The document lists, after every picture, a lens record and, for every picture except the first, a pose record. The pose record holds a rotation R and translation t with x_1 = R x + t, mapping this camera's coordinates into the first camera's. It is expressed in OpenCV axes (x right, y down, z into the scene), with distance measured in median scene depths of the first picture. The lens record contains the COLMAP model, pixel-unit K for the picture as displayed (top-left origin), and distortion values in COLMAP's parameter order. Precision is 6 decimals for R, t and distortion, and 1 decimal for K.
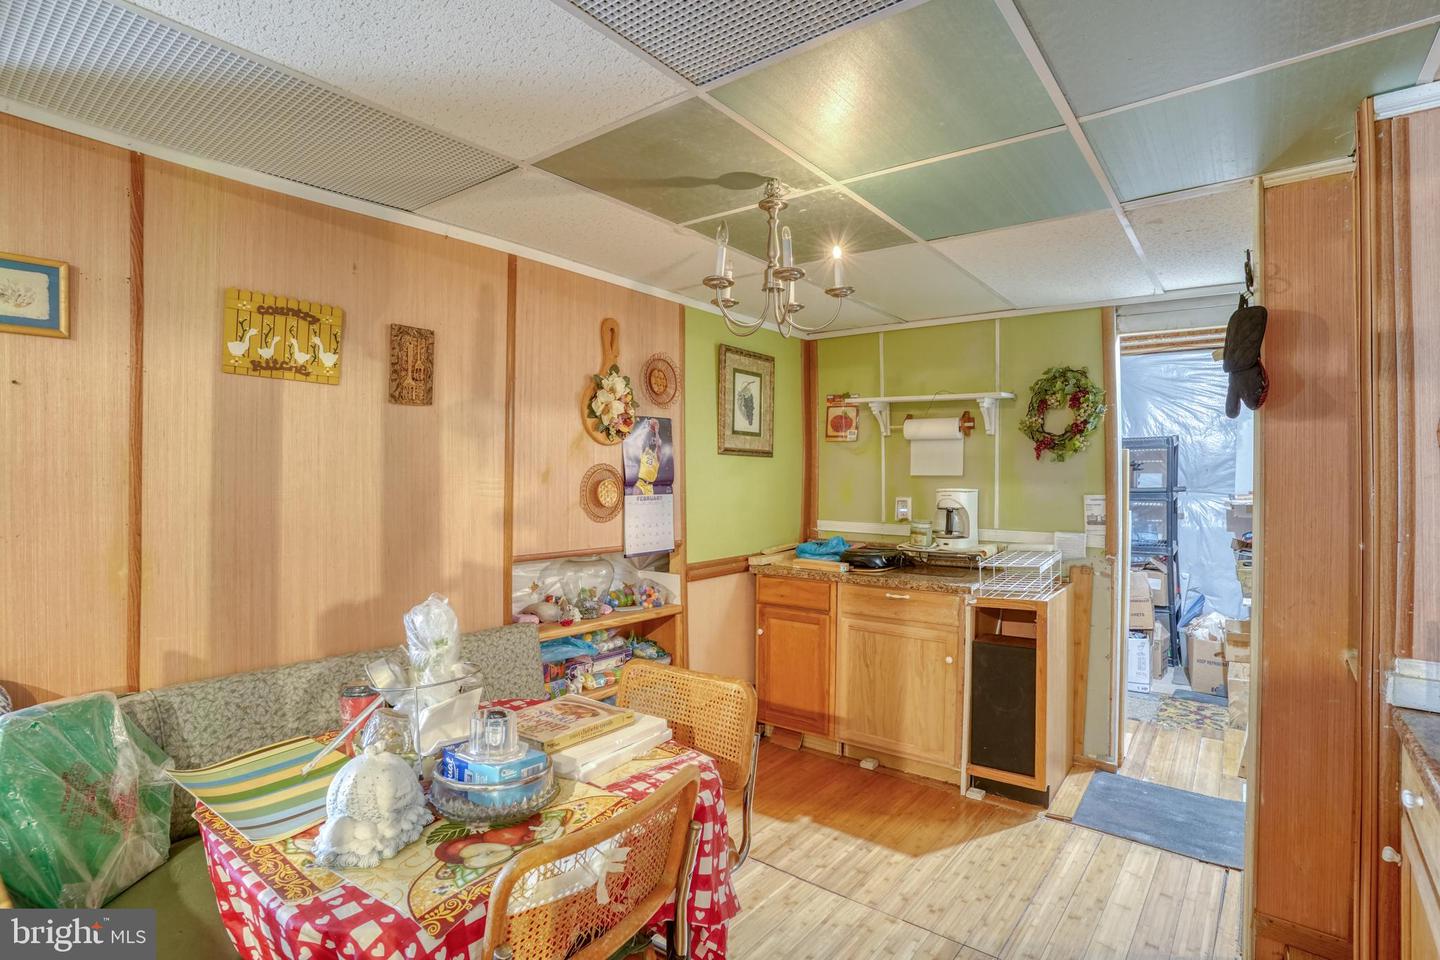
lens RADIAL K [[719.1, 0, 713.9], [0, 719.1, 472.3], [0, 0, 1]] dist [-0.083953, 0.043383]
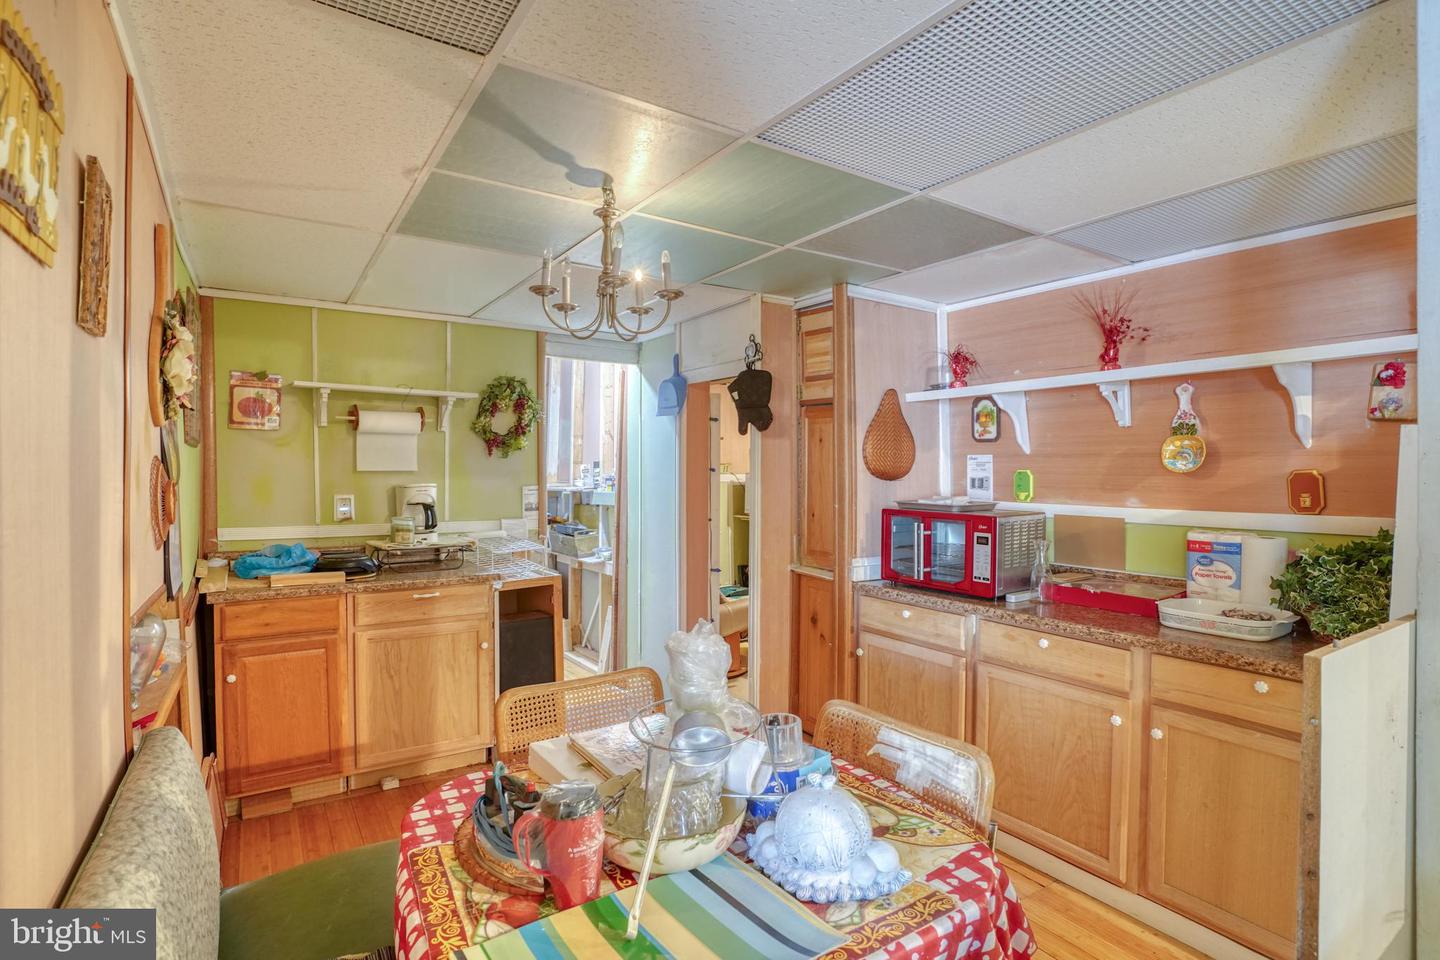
lens RADIAL K [[719.1, 0, 713.9], [0, 719.1, 472.3], [0, 0, 1]] dist [-0.083953, 0.043383]
pose [[0.317889, -0.009088, 0.948085, -0.512068], [-0.001546, 0.999948, 0.010103, -0.004319], [-0.948127, -0.004677, 0.317858, 0.310855]]
